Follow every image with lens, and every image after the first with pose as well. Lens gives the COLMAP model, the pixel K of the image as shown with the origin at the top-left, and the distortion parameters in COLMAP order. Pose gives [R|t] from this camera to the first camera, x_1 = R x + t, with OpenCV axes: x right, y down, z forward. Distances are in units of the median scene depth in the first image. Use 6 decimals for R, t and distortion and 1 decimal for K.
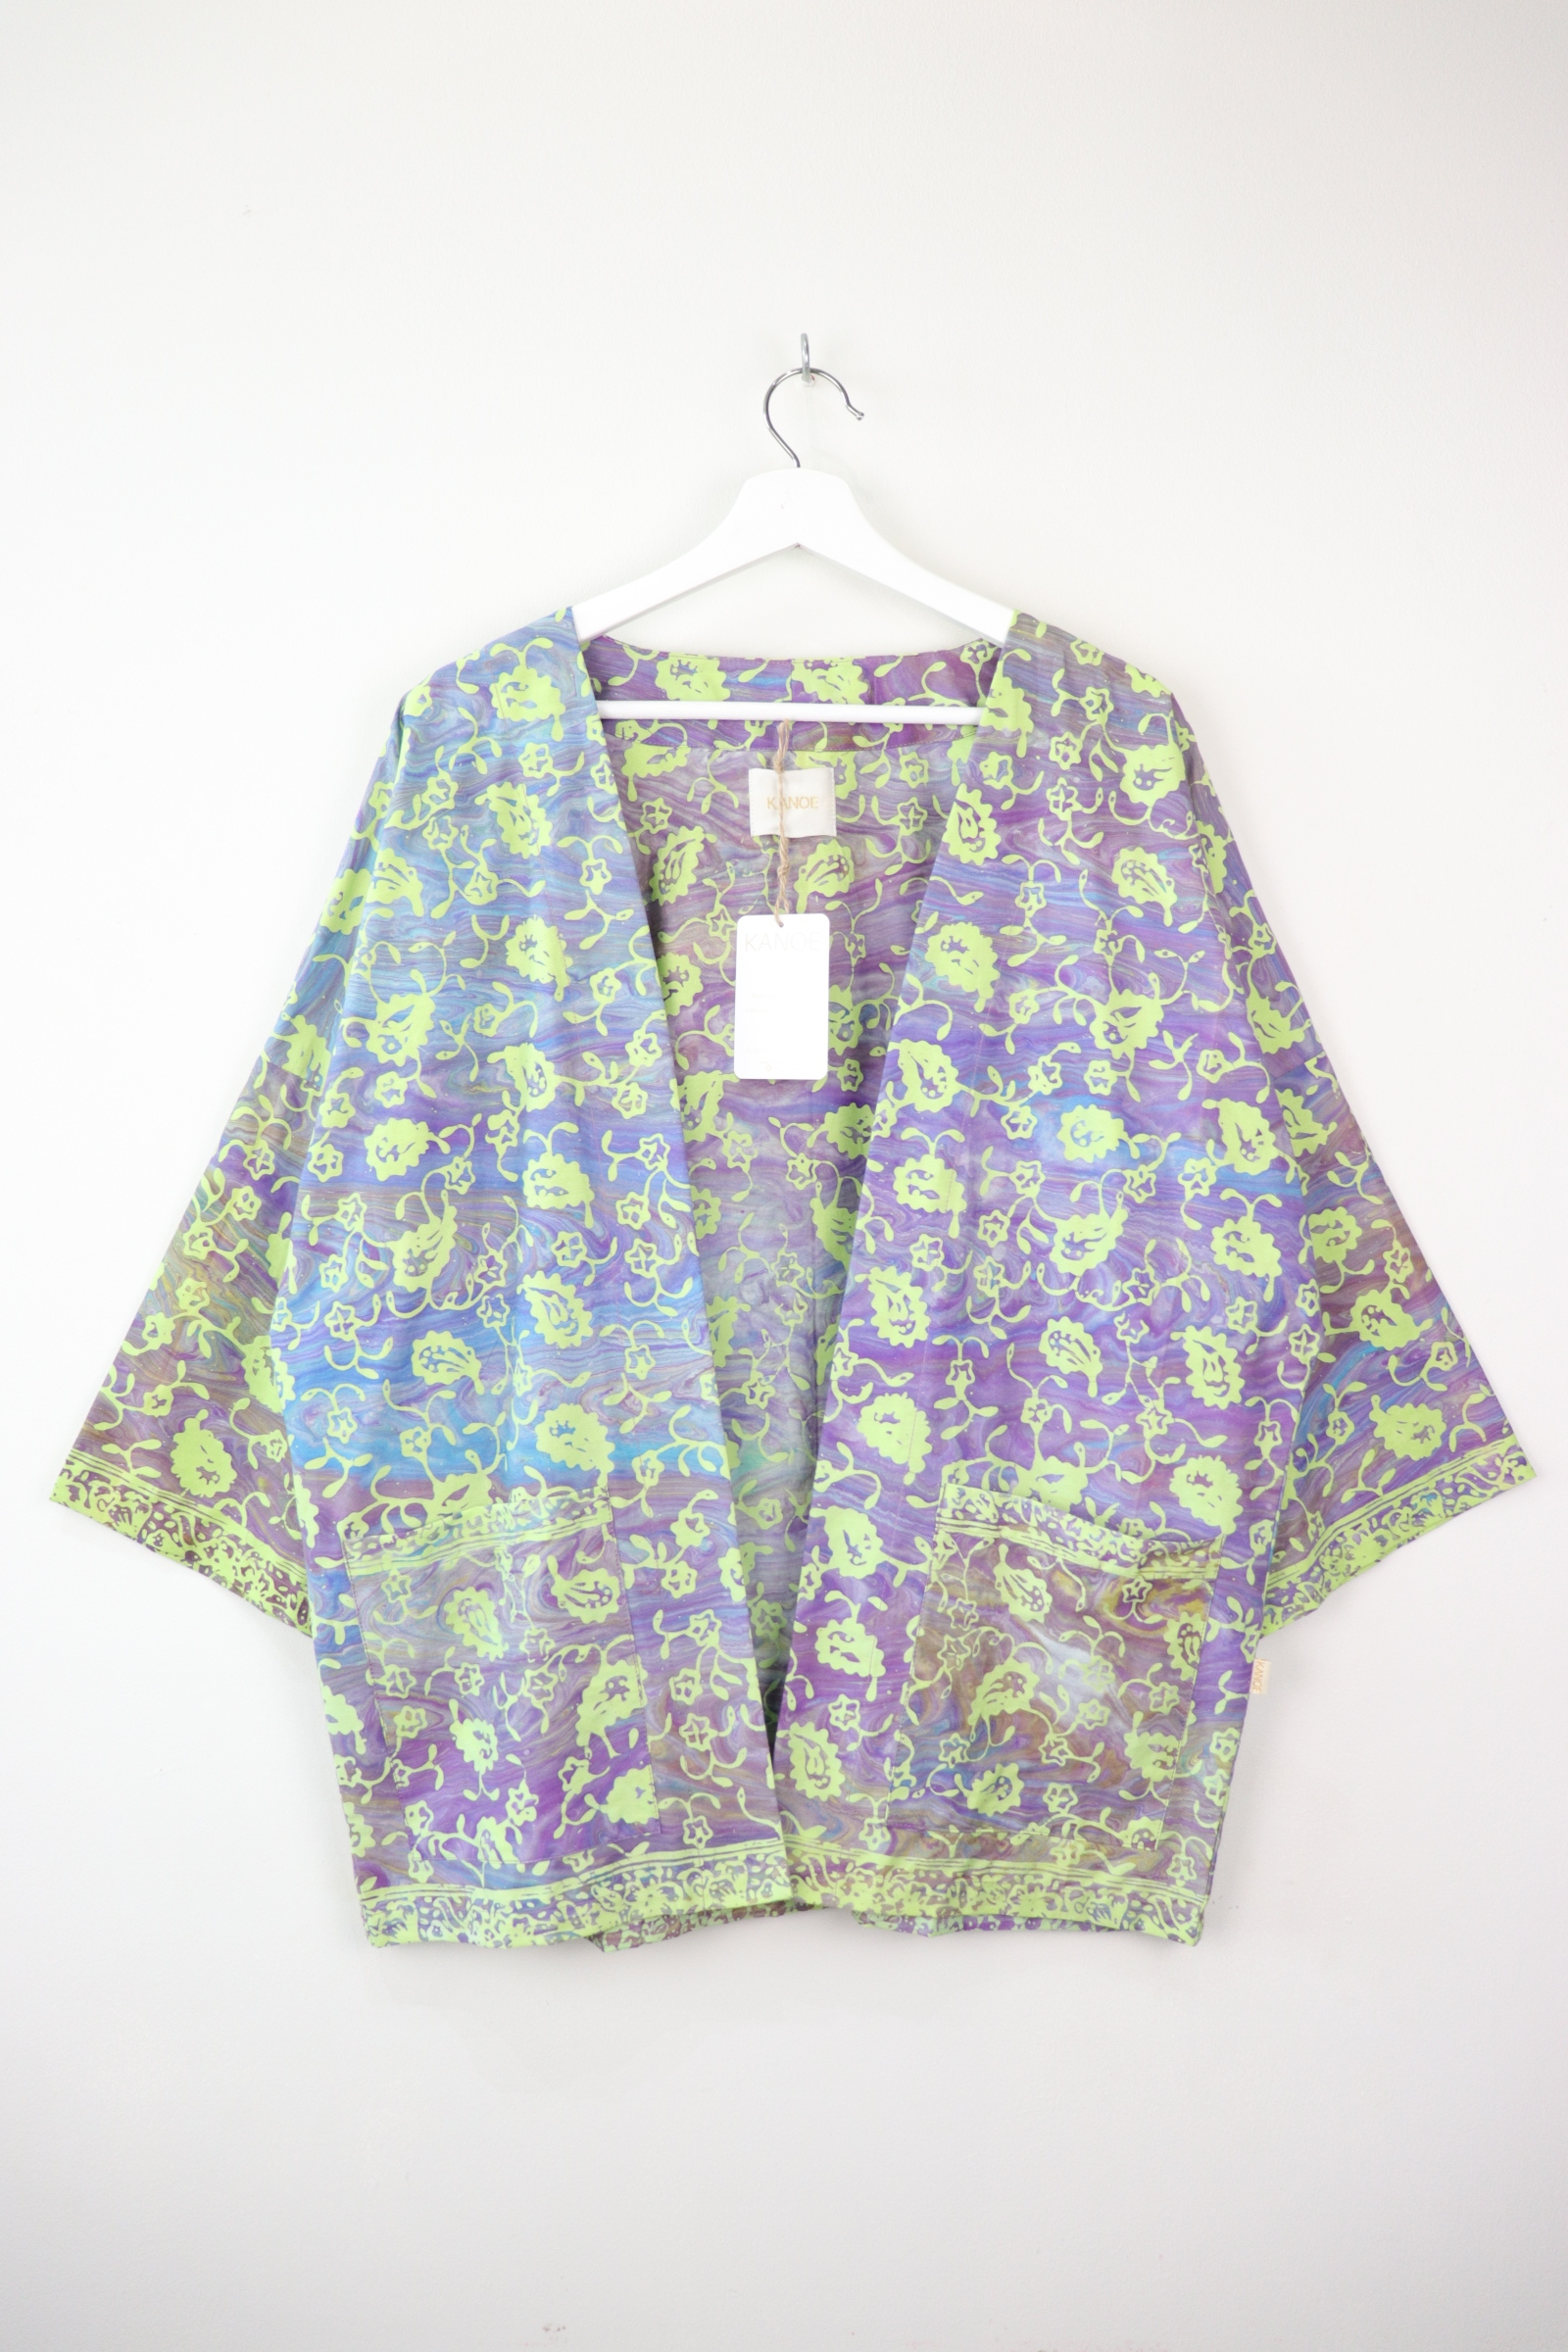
lens RADIAL K [[2069.7, 0, 767.0], [0, 2069.7, 1169.2], [0, 0, 1]] dist [-0.116462, 0.048270]
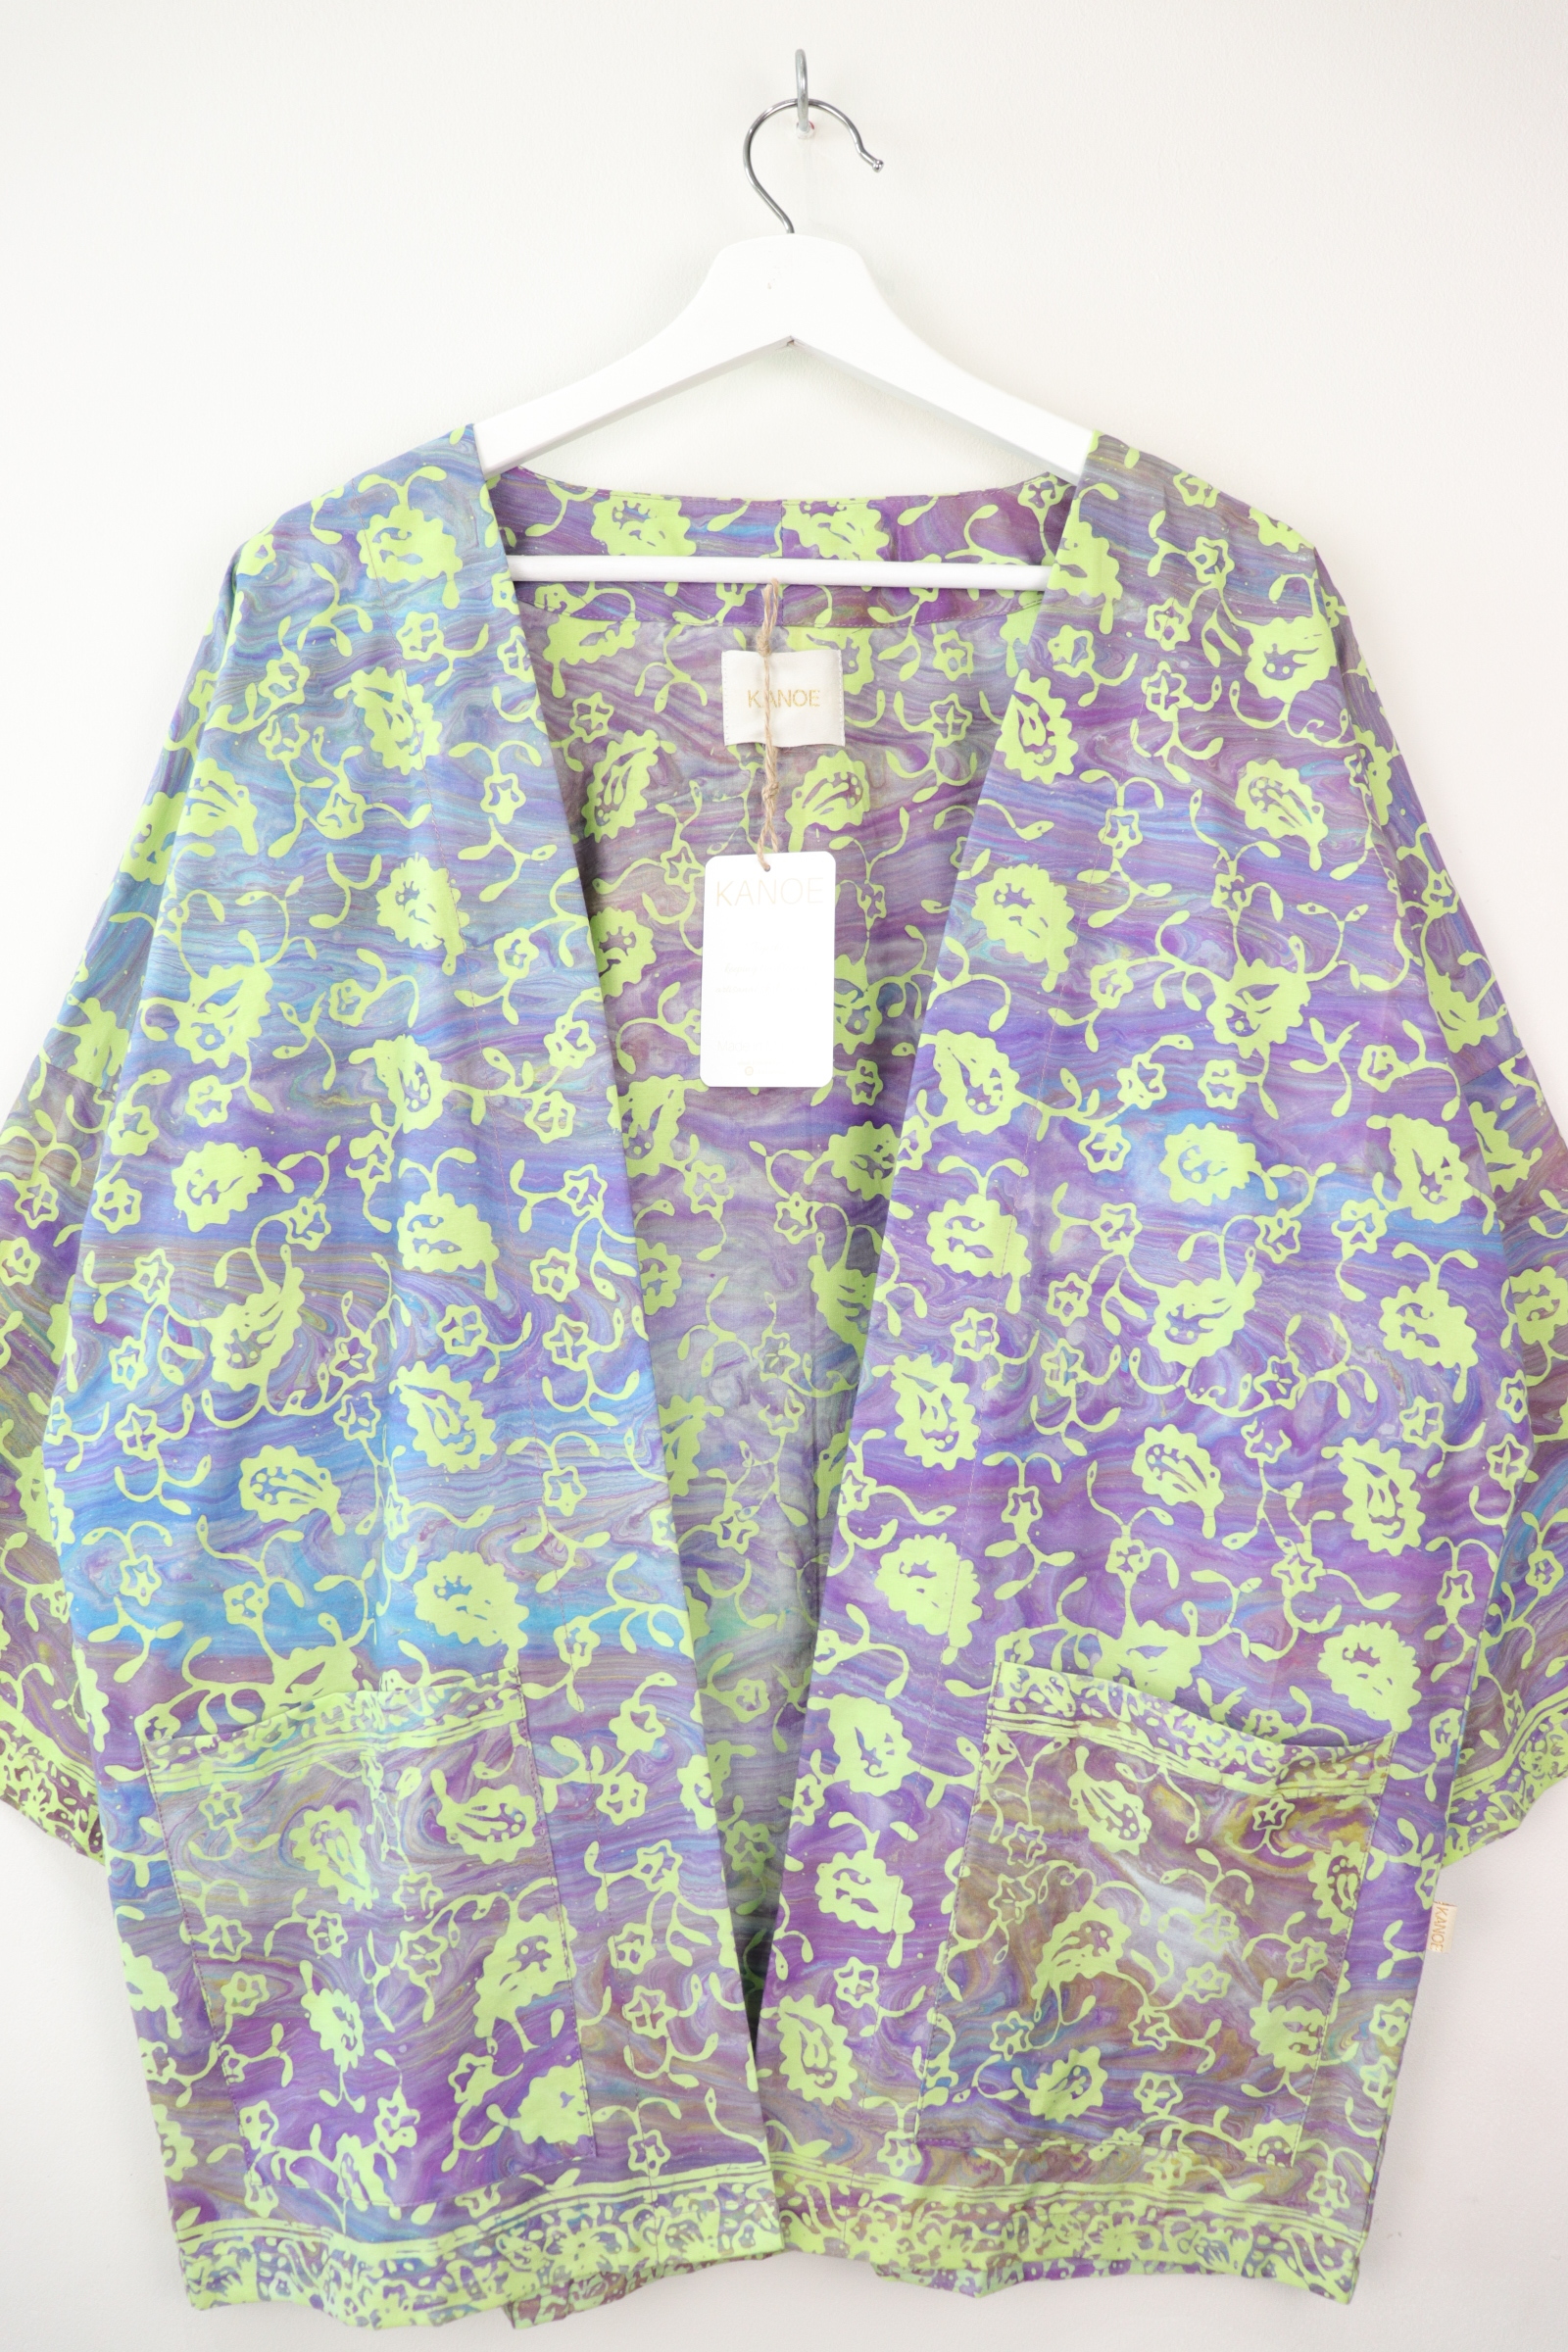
lens RADIAL K [[2069.7, 0, 783.5], [0, 2069.7, 1170.5], [0, 0, 1]] dist [-0.116462, 0.048270]
pose [[0.999967, 0.000177, 0.008147, 0.006780], [-0.000040, 0.999858, -0.016866, -0.003270], [-0.008149, 0.016865, 0.999825, 0.297775]]
